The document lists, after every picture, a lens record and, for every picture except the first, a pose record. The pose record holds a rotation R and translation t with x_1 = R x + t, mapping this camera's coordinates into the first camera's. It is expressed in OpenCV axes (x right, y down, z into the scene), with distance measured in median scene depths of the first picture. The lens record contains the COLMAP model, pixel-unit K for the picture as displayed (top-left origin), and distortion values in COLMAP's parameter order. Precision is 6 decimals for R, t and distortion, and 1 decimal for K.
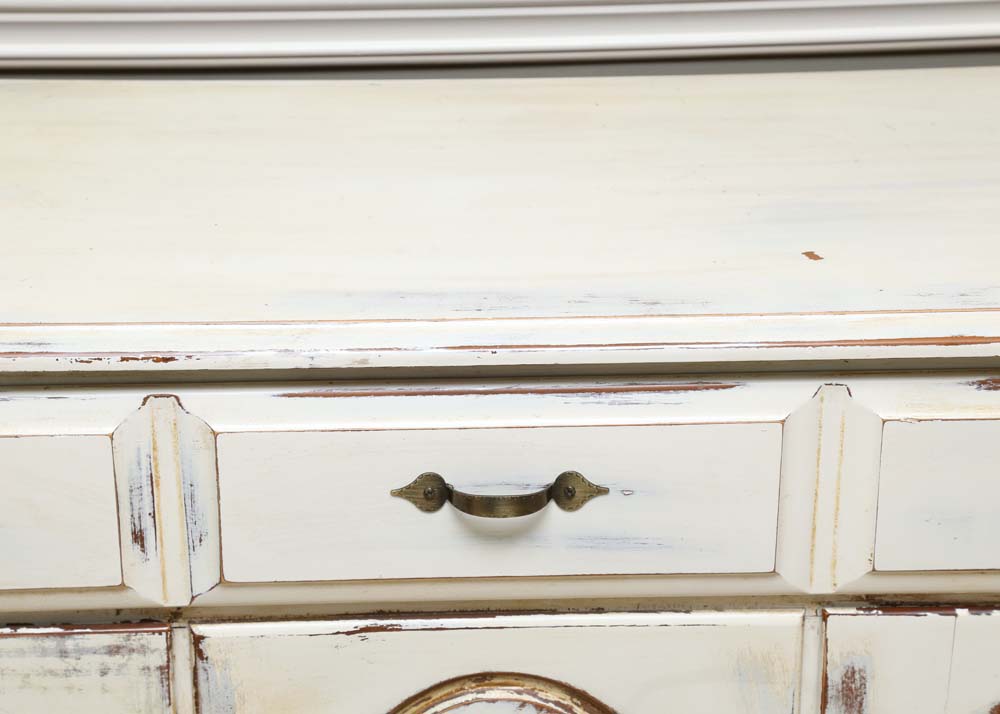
lens RADIAL K [[2426.3, 0, 499.3], [0, 2426.3, 358.3], [0, 0, 1]] dist [0.355778, 0.302663]
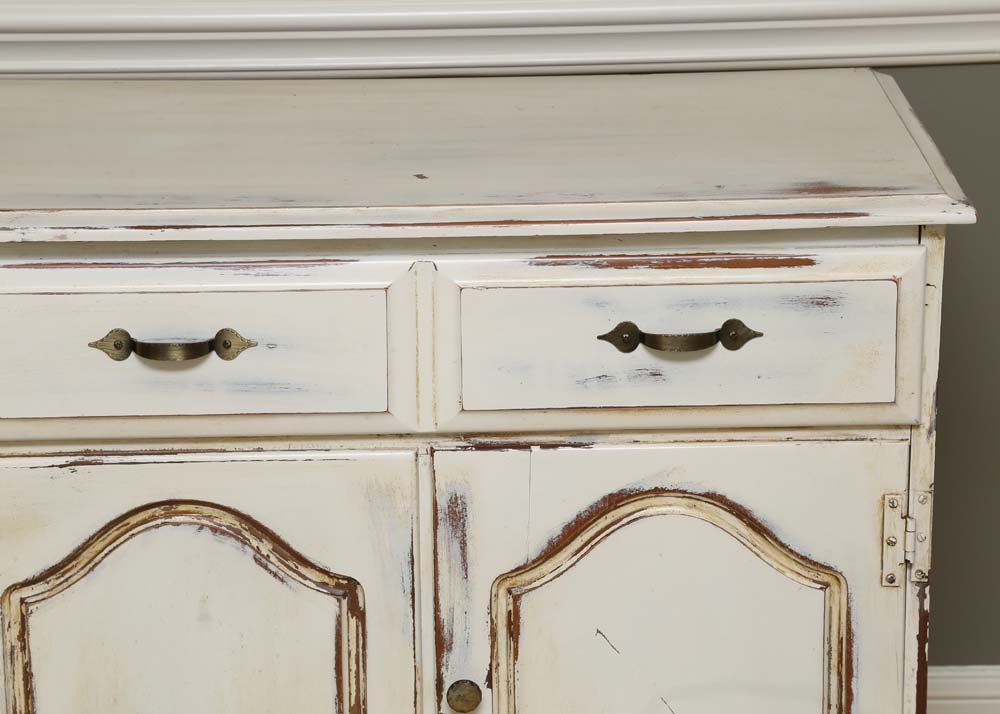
lens RADIAL K [[3014.4, 0, 495.4], [0, 3014.4, 359.2], [0, 0, 1]] dist [0.555003, 0.533953]
pose [[0.999892, -0.002037, -0.014526, 0.189816], [0.000255, 0.992574, -0.121638, 0.251172], [0.014666, 0.121621, 0.992468, -0.597501]]
